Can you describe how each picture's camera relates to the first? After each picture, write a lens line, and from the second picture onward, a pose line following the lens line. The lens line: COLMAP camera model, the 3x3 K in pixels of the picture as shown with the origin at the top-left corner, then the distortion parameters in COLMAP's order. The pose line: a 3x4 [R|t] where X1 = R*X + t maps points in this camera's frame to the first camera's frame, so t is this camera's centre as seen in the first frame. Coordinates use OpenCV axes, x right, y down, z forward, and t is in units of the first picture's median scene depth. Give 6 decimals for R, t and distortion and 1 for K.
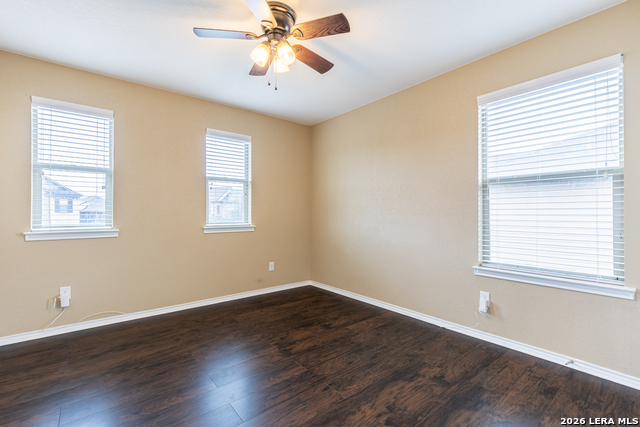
lens RADIAL K [[288.1, 0, 322.3], [0, 288.1, 213.5], [0, 0, 1]] dist [0.006486, 0.000295]
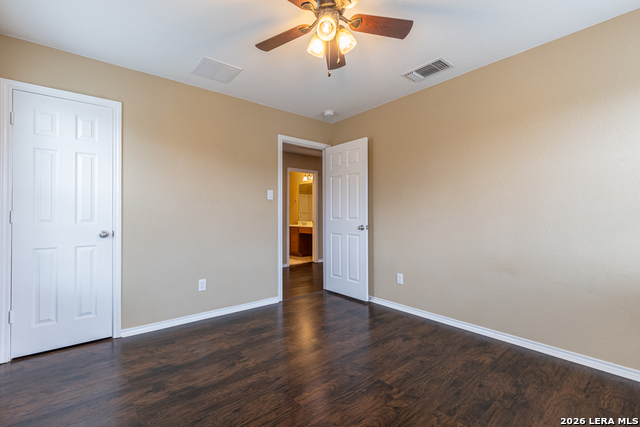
lens RADIAL K [[288.1, 0, 322.3], [0, 288.1, 213.5], [0, 0, 1]] dist [0.006486, 0.000295]
pose [[-0.999970, 0.004722, -0.006088, -0.141691], [0.004800, 0.999905, -0.012935, 0.006951], [0.006027, -0.012964, -0.999898, 1.987354]]
